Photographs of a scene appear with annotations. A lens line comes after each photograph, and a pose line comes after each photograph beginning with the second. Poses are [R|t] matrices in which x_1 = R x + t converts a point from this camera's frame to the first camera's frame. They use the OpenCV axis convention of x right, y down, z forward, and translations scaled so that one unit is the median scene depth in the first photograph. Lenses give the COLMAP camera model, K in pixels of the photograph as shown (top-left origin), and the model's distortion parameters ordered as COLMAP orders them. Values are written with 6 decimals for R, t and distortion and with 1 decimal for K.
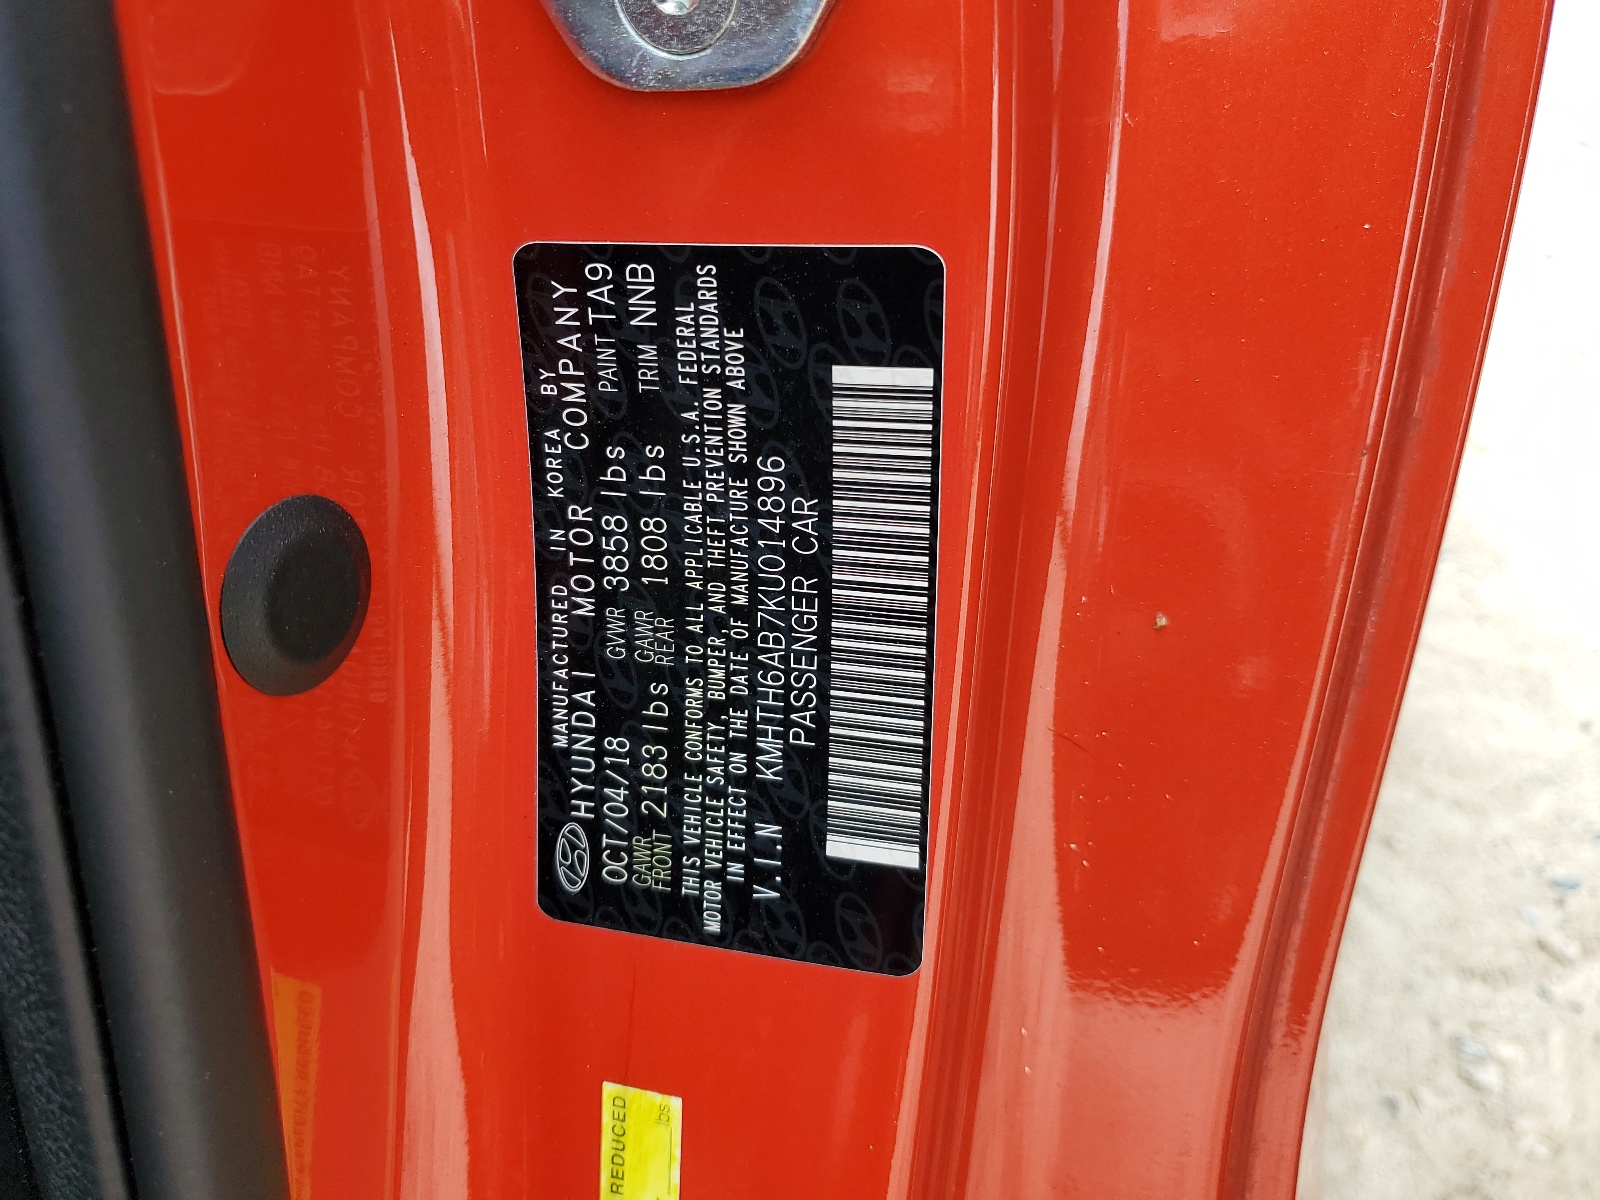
lens RADIAL K [[1209.3, 0, 800.4], [0, 1209.3, 600.0], [0, 0, 1]] dist [0.007844, 0.000616]
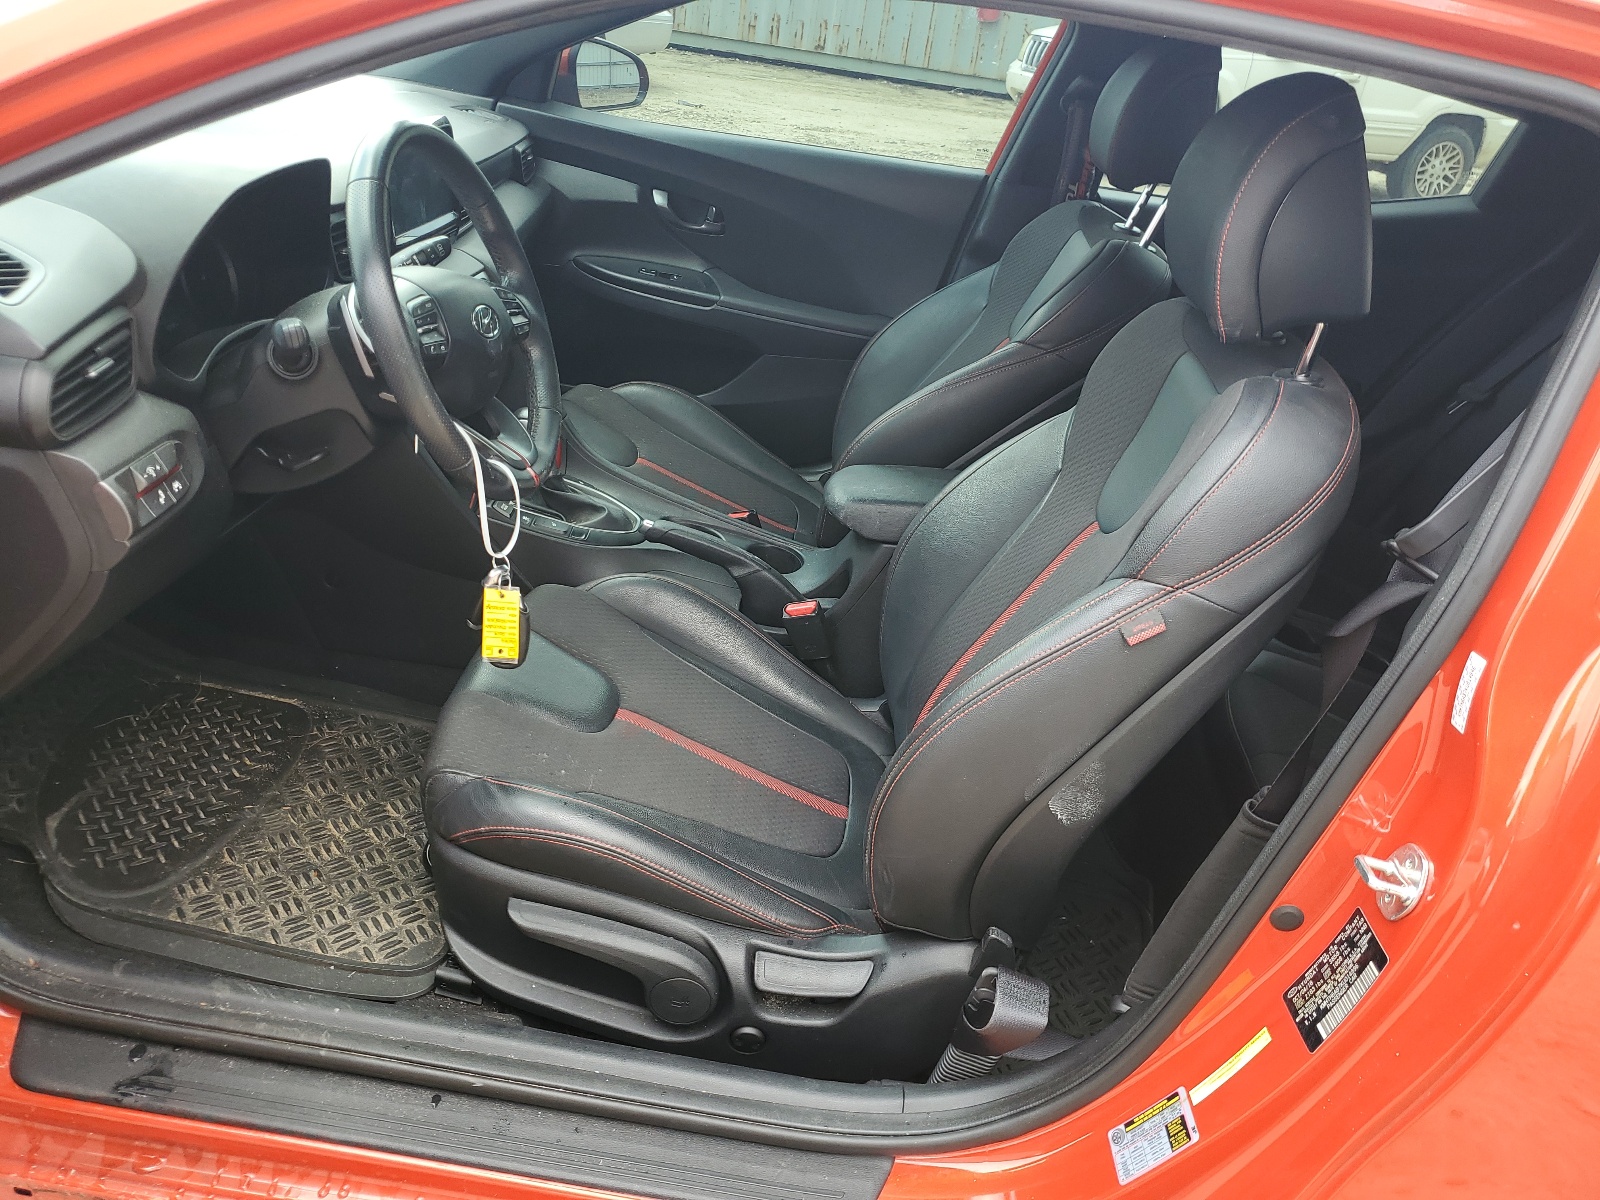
lens RADIAL K [[1209.3, 0, 800.0], [0, 1209.3, 600.2], [0, 0, 1]] dist [0.007844, 0.000616]
pose [[0.238154, 0.498837, -0.833333, 2.990352], [-0.607144, 0.746168, 0.273147, -1.259511], [0.758063, 0.440902, 0.480569, -4.106183]]
